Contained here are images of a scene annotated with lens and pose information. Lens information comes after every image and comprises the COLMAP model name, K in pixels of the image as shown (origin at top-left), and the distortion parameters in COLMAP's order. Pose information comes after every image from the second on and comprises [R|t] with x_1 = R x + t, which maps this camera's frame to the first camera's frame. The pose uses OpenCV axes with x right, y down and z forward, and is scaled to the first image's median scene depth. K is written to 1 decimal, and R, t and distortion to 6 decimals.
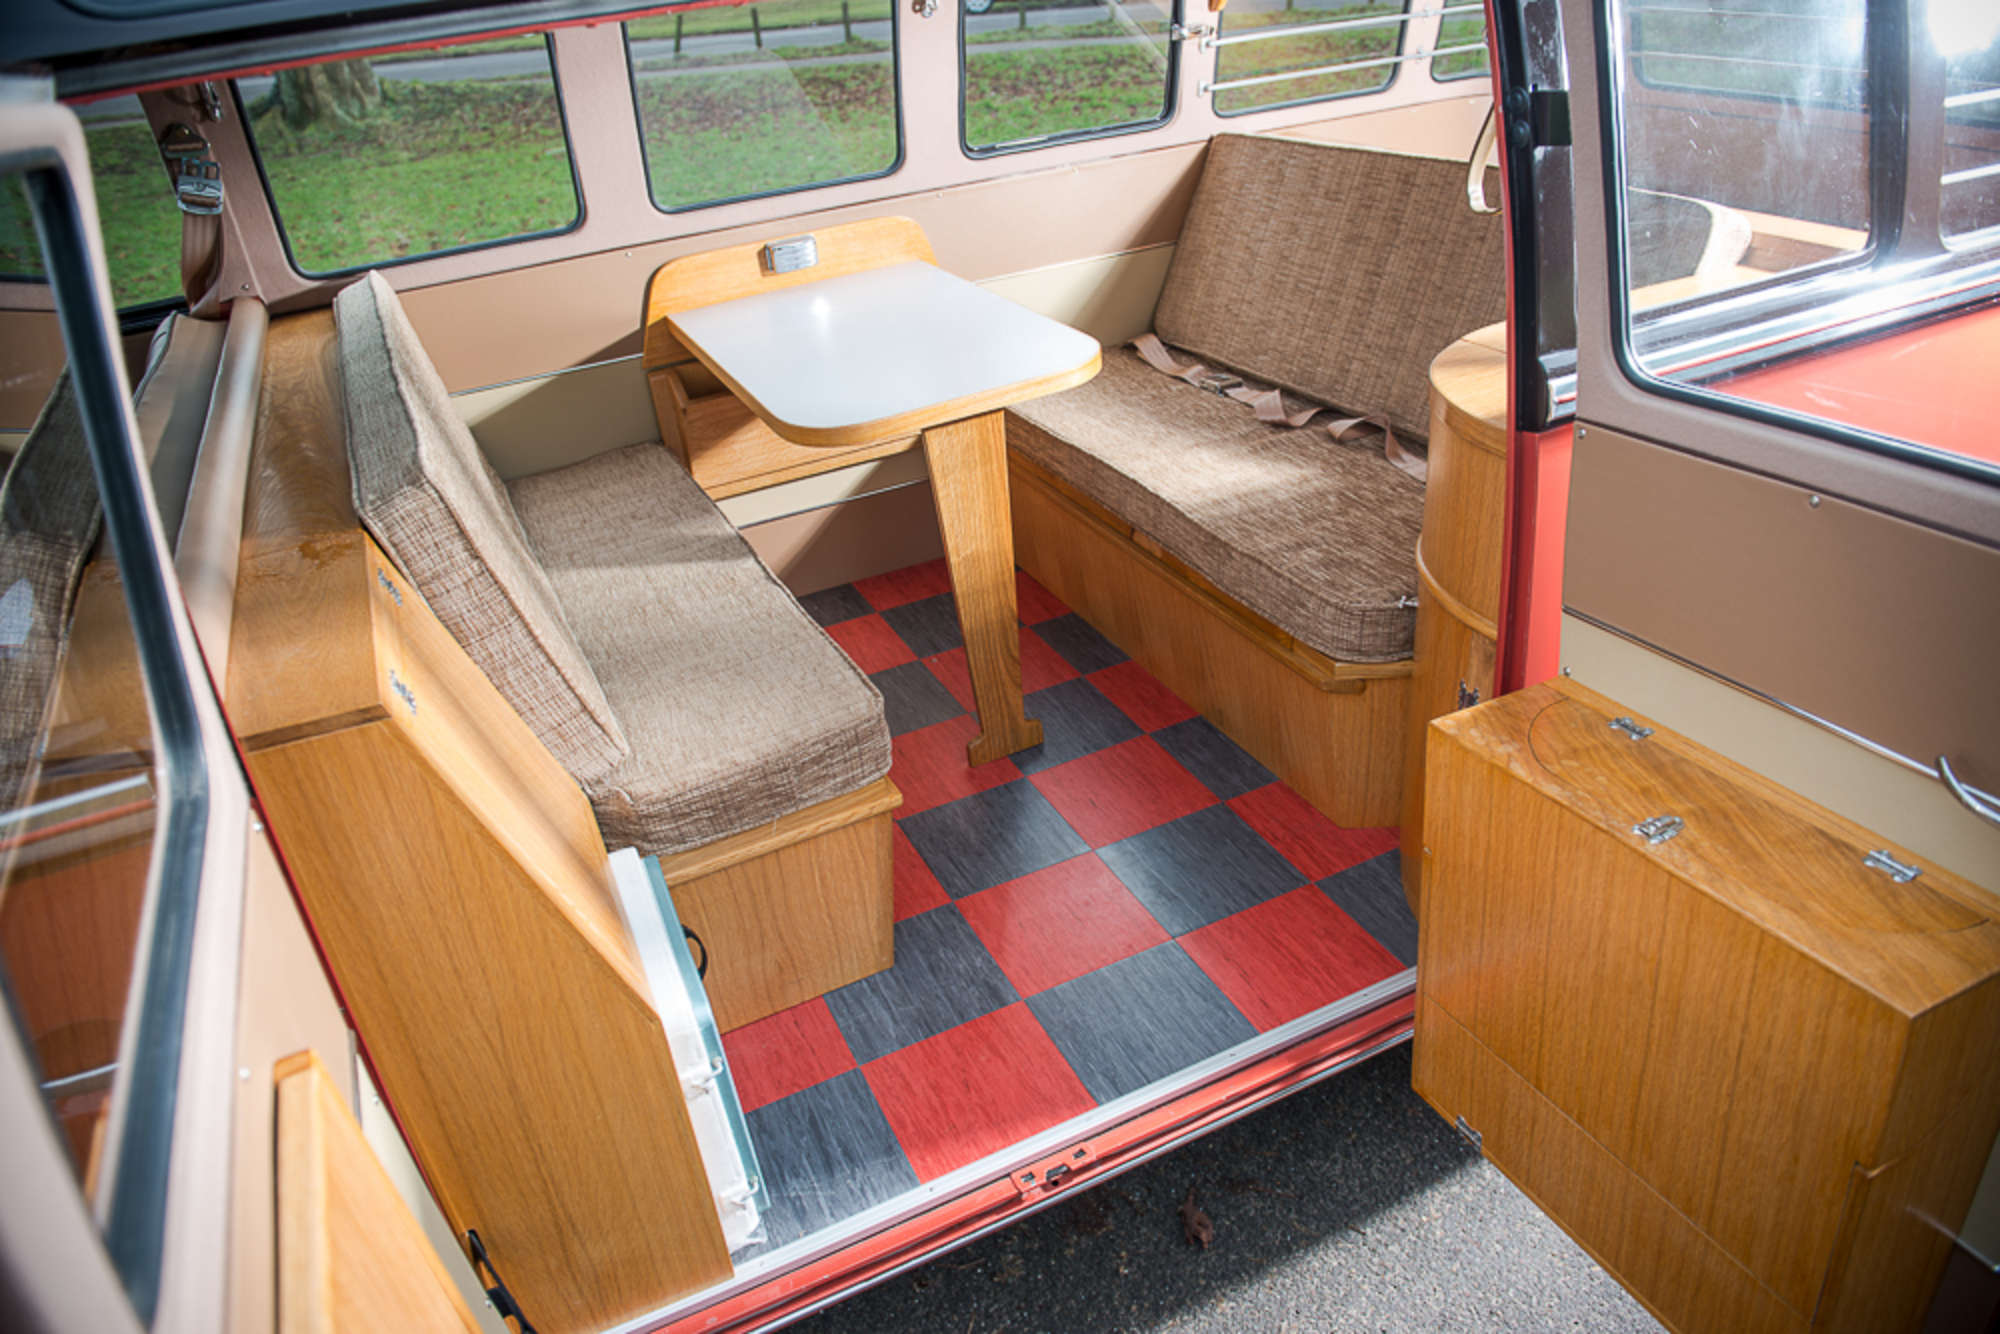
lens RADIAL K [[1487.4, 0, 1000.0], [0, 1487.4, 667.0], [0, 0, 1]] dist [-0.008733, -0.003004]
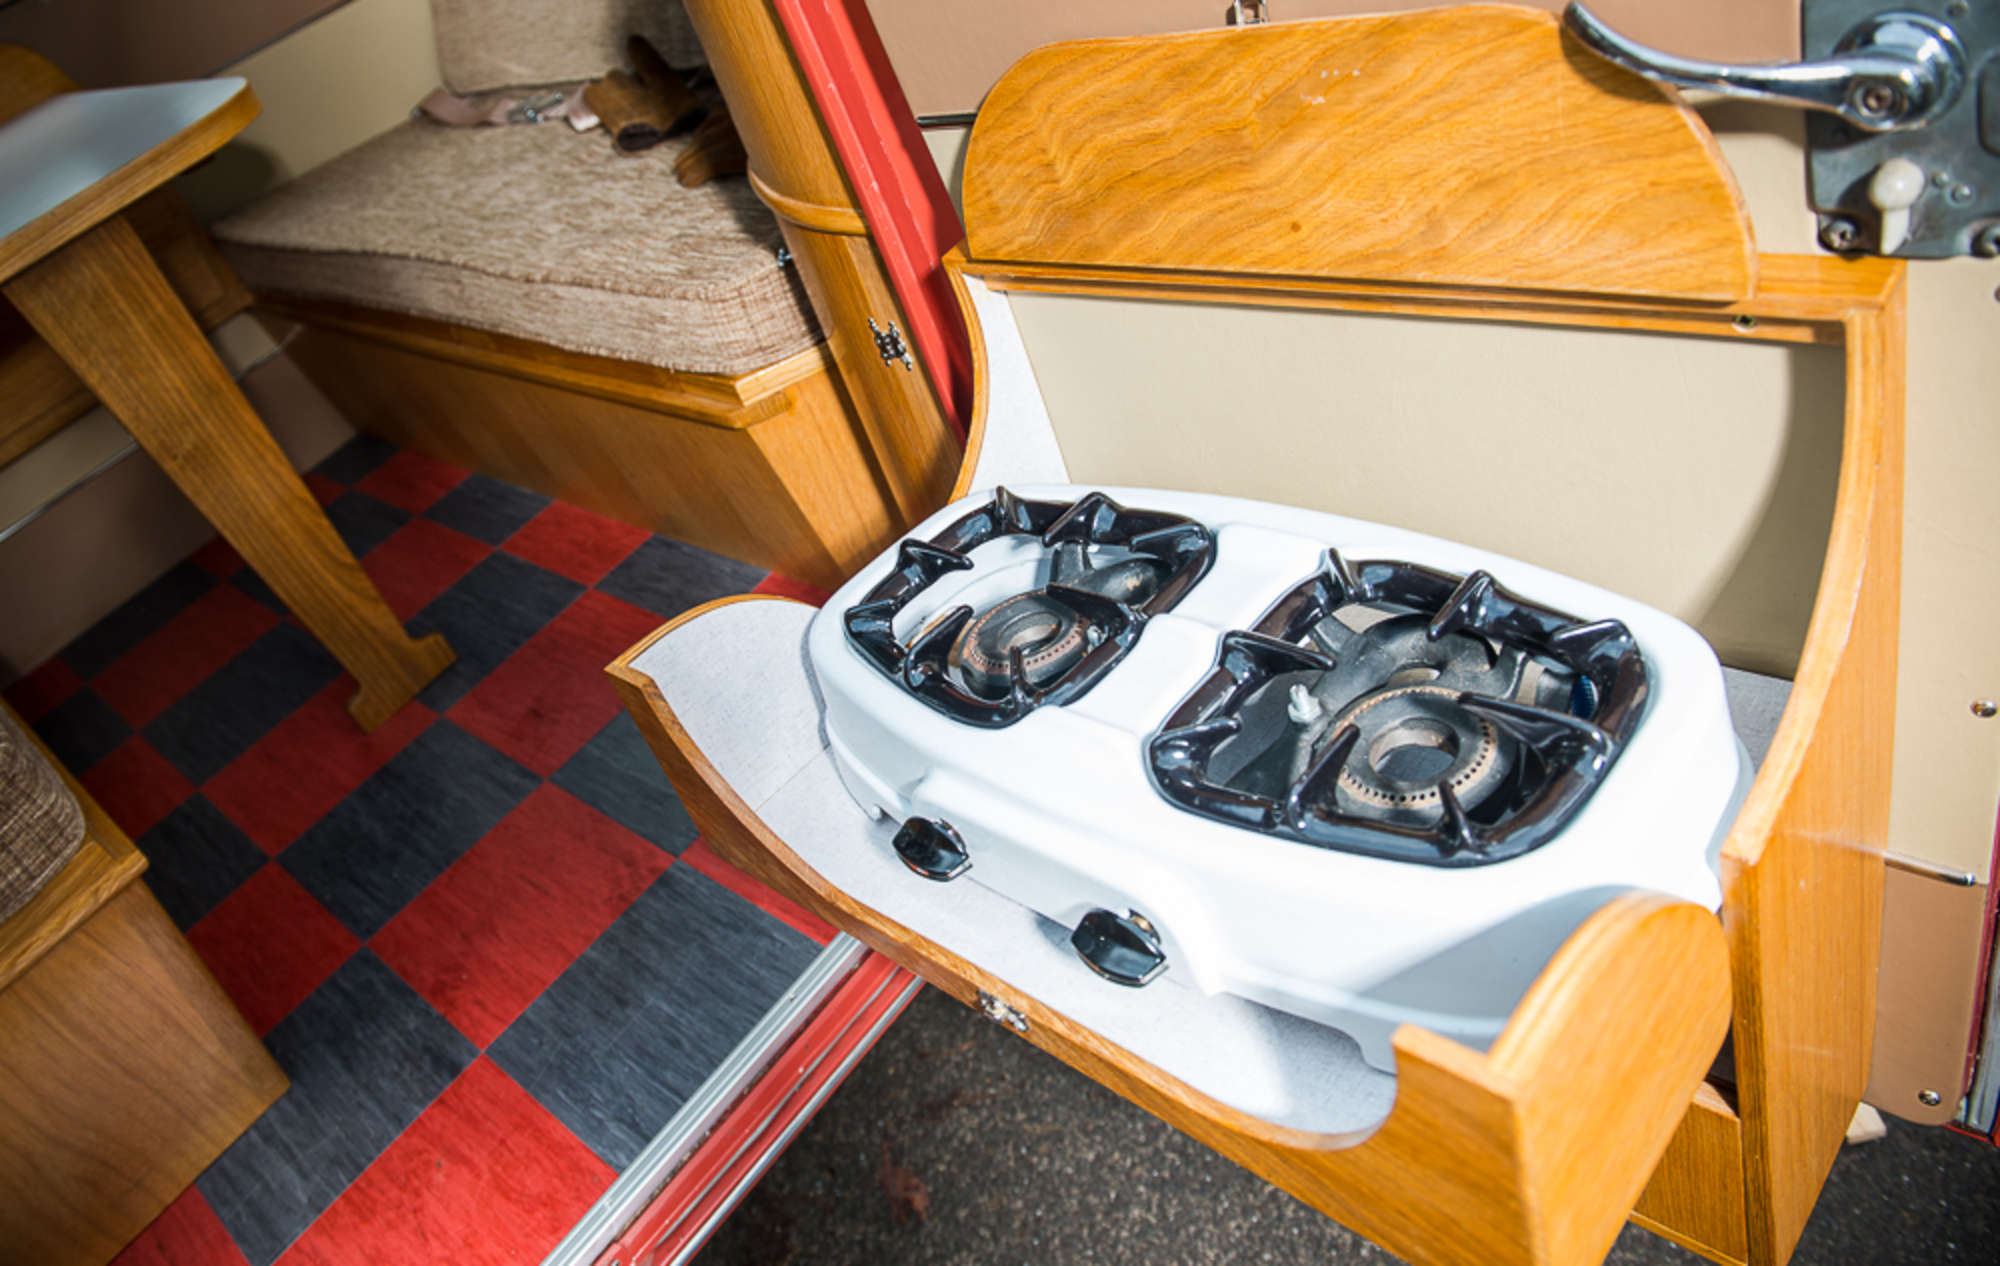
lens RADIAL K [[1511.5, 0, 1000.0], [0, 1511.5, 633.0], [0, 0, 1]] dist [0.001655, -0.000274]
pose [[0.897832, -0.411522, 0.156674, 0.182171], [0.395012, 0.909938, 0.126405, 0.062155], [-0.194582, -0.051603, 0.979528, 0.314331]]
